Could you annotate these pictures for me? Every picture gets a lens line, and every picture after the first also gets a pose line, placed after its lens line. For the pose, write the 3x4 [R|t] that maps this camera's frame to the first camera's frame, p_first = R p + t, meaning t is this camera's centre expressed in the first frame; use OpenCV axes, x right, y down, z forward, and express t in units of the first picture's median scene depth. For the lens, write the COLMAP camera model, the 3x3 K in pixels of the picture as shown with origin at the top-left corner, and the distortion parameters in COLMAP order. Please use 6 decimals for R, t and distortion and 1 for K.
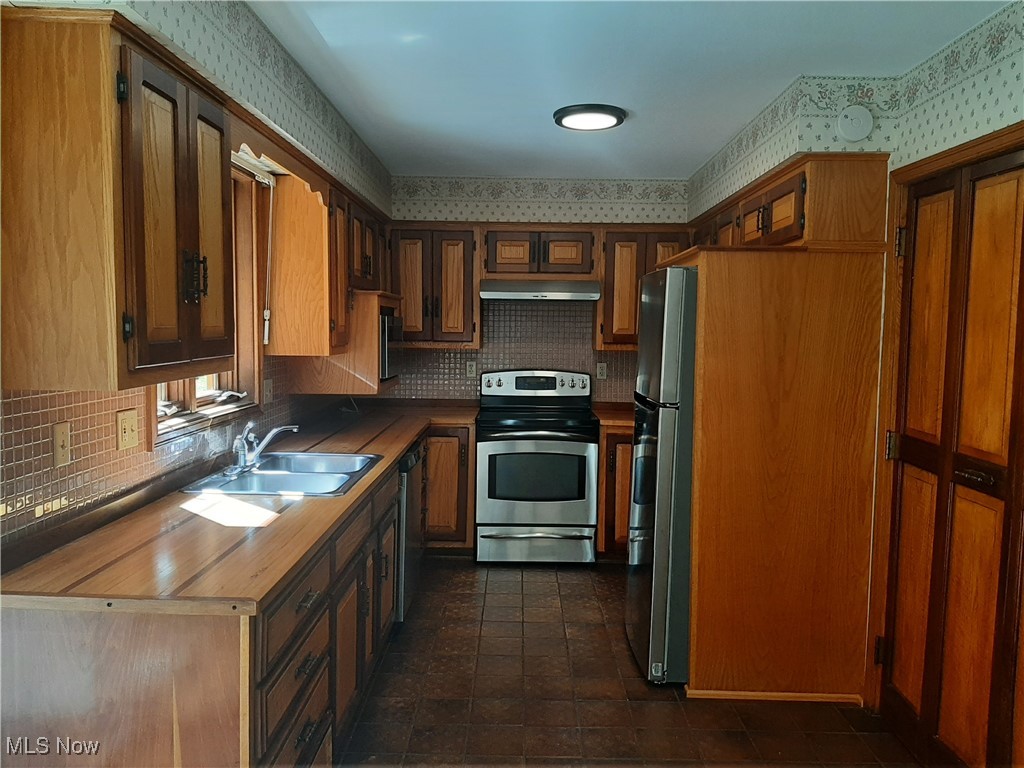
lens RADIAL K [[776.0, 0, 510.0], [0, 776.0, 385.5], [0, 0, 1]] dist [0.060546, -0.090534]
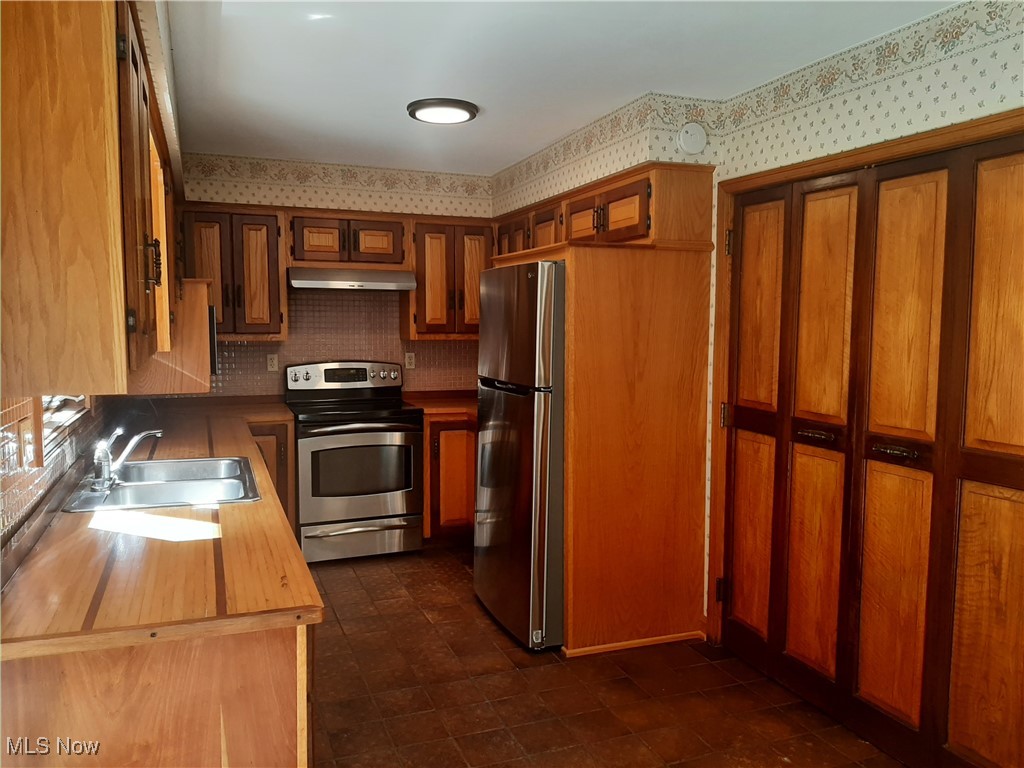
lens RADIAL K [[776.0, 0, 519.8], [0, 776.0, 385.6], [0, 0, 1]] dist [0.060546, -0.090534]
pose [[0.932665, -0.040273, 0.358488, -0.212751], [0.035666, 0.999174, 0.019457, -0.001892], [-0.358975, -0.005362, 0.933332, 0.013469]]
